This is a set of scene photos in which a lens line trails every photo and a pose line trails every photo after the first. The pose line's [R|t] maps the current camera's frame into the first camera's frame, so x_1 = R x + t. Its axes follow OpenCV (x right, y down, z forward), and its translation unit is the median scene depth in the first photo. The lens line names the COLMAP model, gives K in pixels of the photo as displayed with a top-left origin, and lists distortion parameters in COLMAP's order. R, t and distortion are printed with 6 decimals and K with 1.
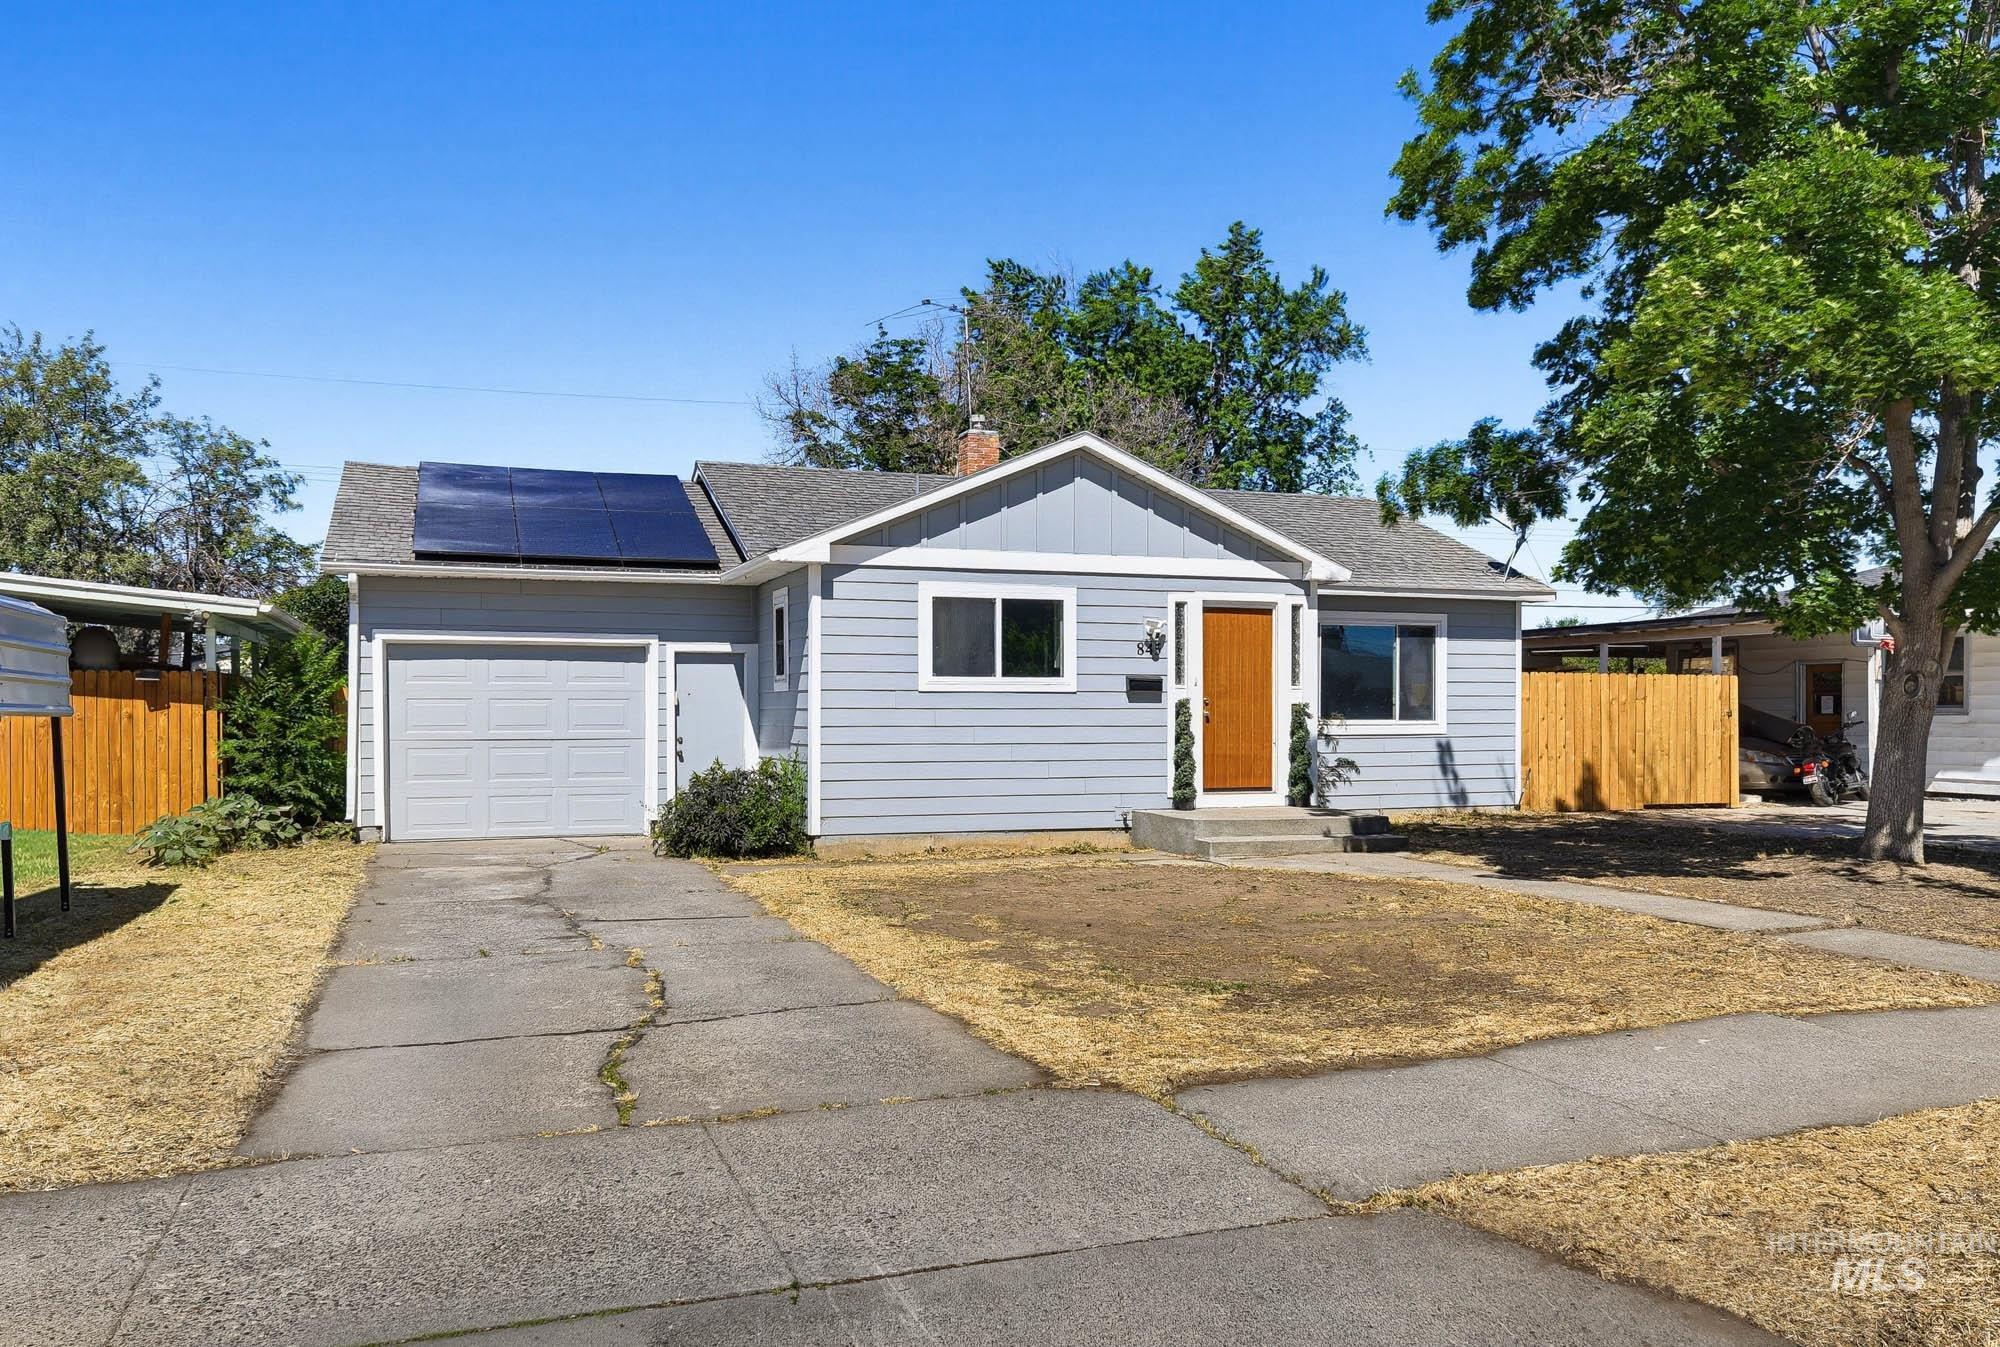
lens RADIAL K [[1446.0, 0, 1001.0], [0, 1446.0, 683.7], [0, 0, 1]] dist [0.001840, 0.000483]
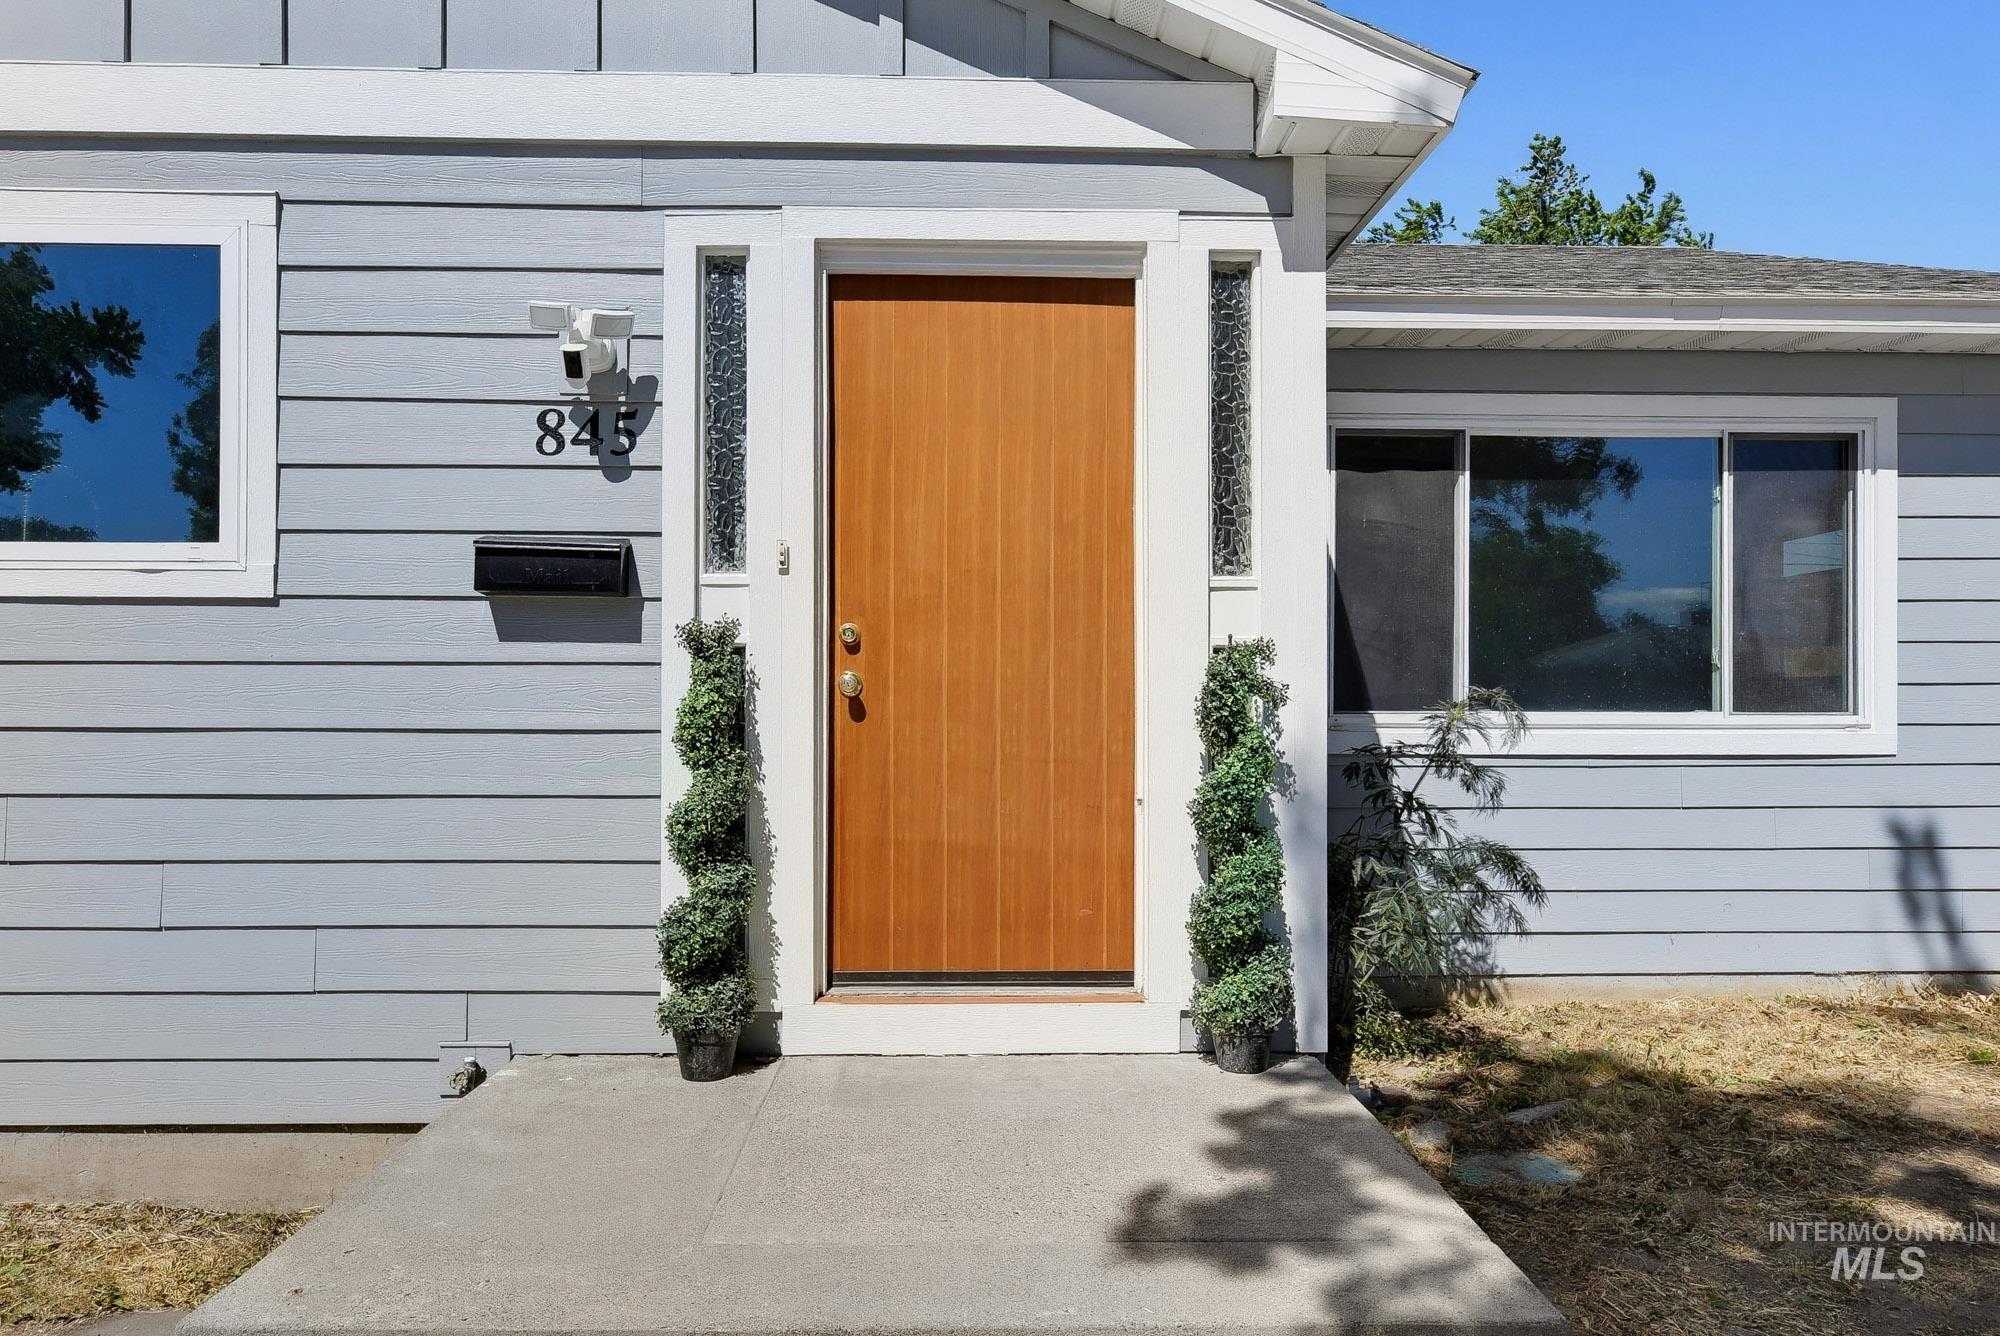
lens RADIAL K [[1165.5, 0, 1000.0], [0, 1165.5, 668.0], [0, 0, 1]] dist [0.019481, -0.000161]
pose [[0.950924, -0.007316, -0.309338, 0.237400], [0.003714, 0.999918, -0.012232, 0.020892], [0.309402, 0.010483, 0.950874, 0.824561]]
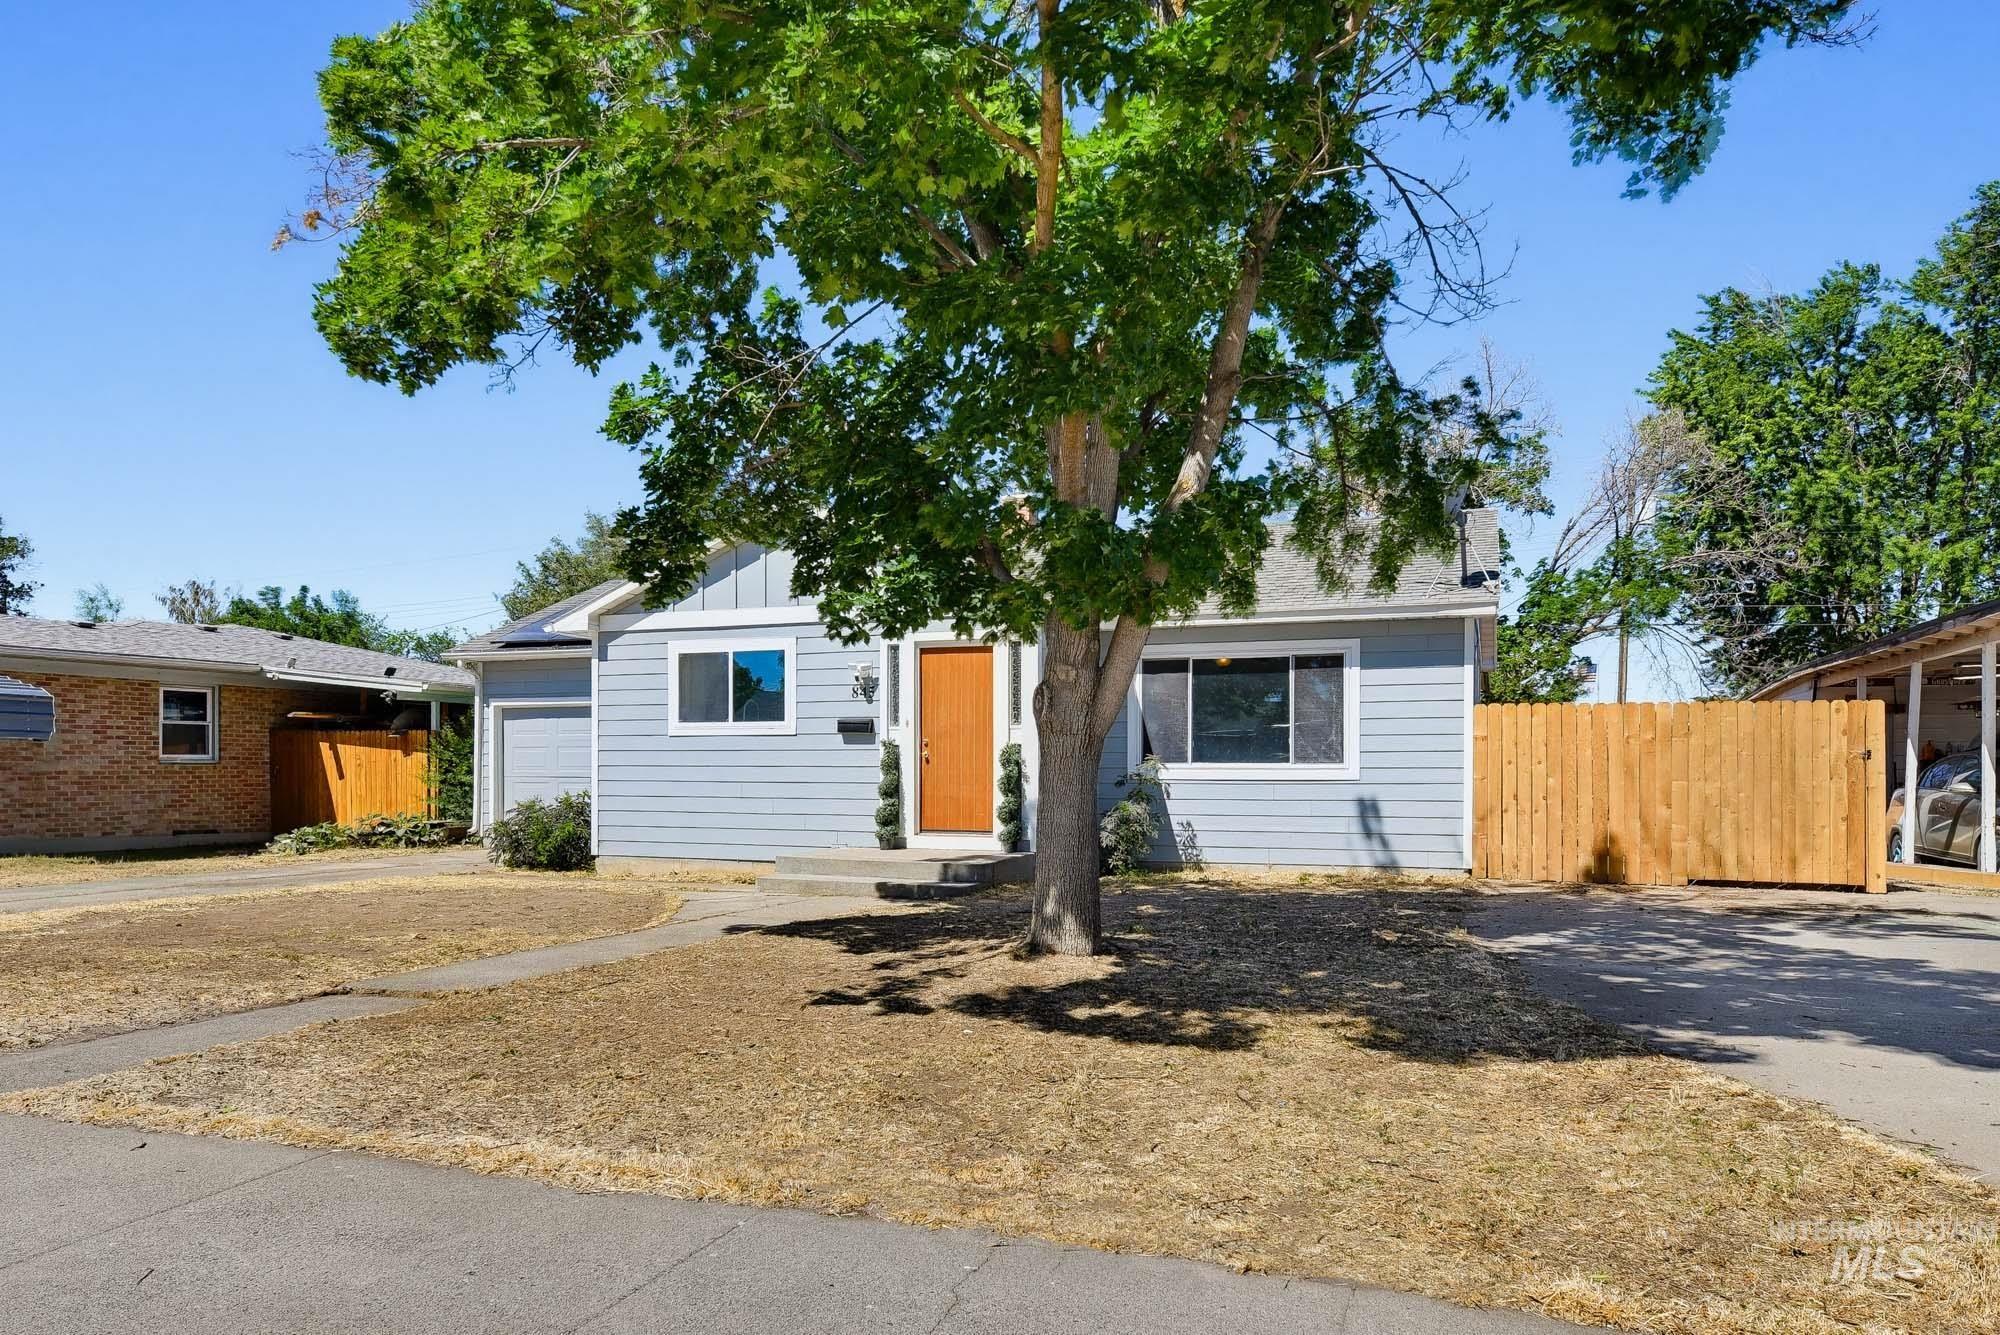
lens RADIAL K [[1251.7, 0, 1036.4], [0, 1251.7, 742.2], [0, 0, 1]] dist [-0.002547, -0.000270]
pose [[0.777357, -0.012413, -0.628938, 0.762674], [0.009417, 0.999923, -0.008095, 0.020220], [0.628990, 0.000370, 0.777413, 0.381027]]
